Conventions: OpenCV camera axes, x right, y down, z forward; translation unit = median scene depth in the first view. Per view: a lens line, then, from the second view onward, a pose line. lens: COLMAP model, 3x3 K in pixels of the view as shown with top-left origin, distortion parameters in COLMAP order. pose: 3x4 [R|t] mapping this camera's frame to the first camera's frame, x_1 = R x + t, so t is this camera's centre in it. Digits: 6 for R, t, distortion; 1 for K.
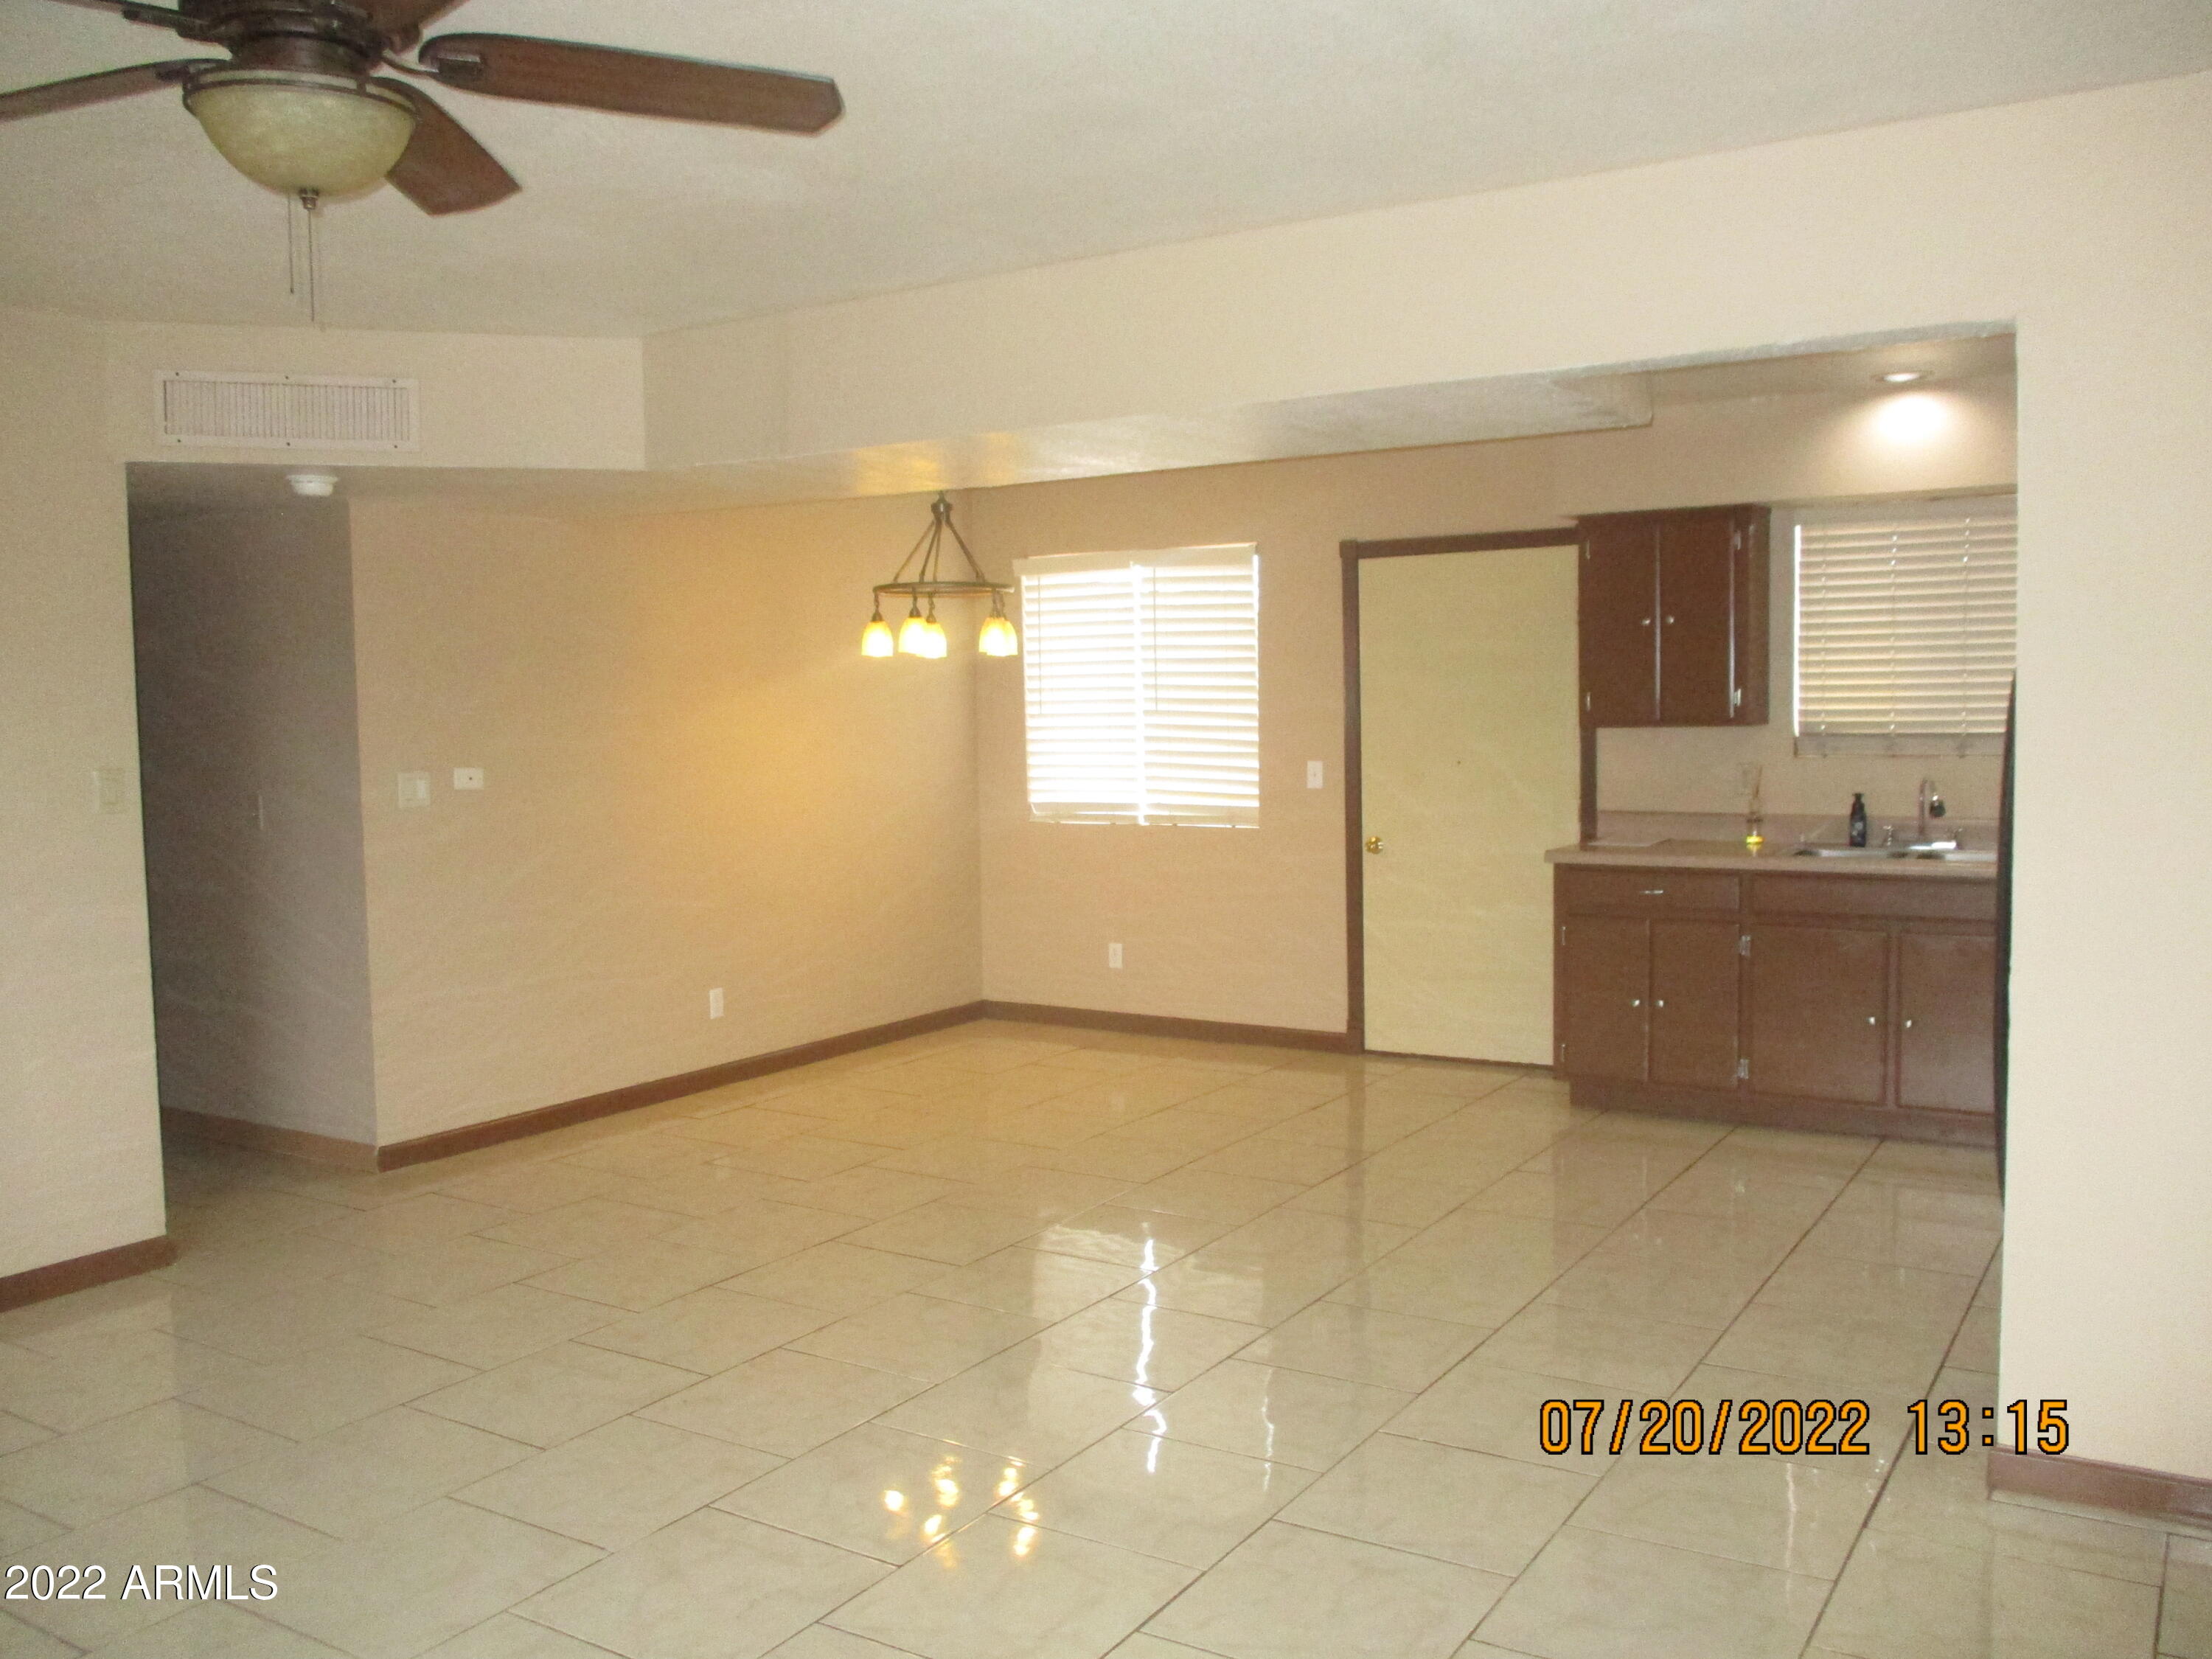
lens RADIAL K [[1816.9, 0, 1109.6], [0, 1816.9, 833.4], [0, 0, 1]] dist [-0.044140, 0.021829]
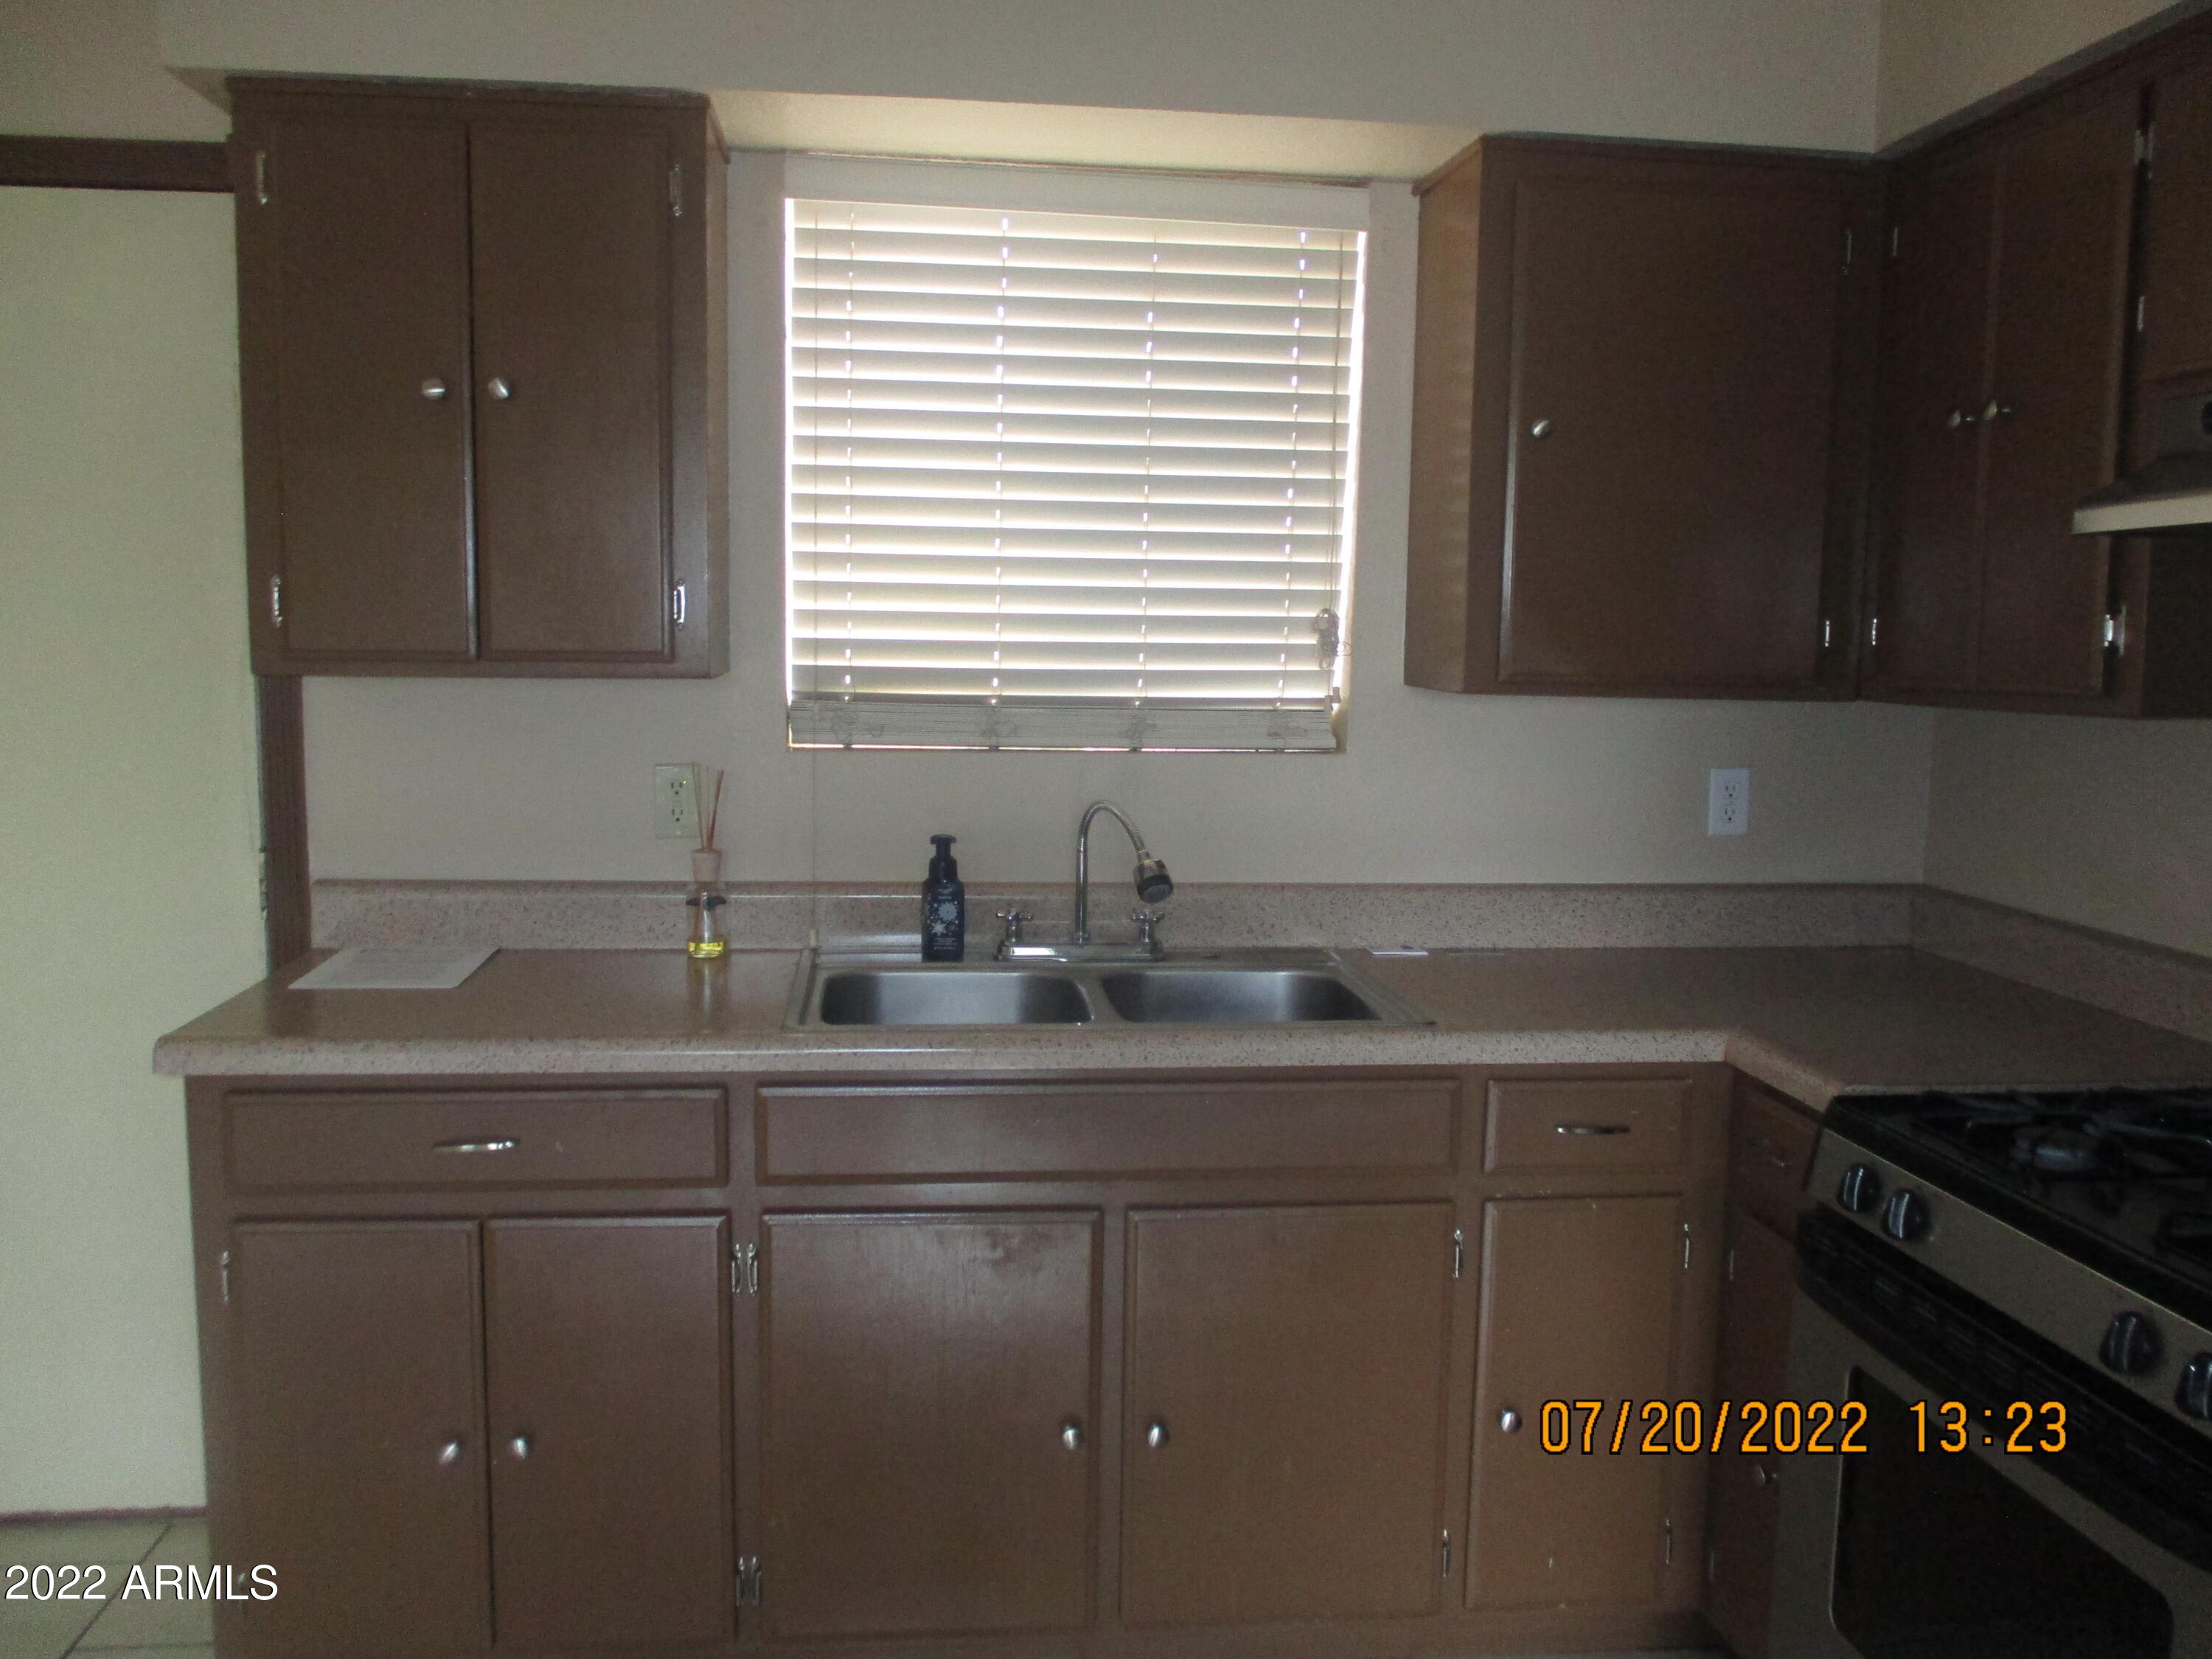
lens RADIAL K [[1816.9, 0, 1112.3], [0, 1816.9, 835.9], [0, 0, 1]] dist [-0.044140, 0.021829]
pose [[0.777845, -0.045635, 0.626797, 0.169550], [0.016849, 0.998516, 0.051789, -0.043197], [-0.628231, -0.029723, 0.777459, 0.622128]]
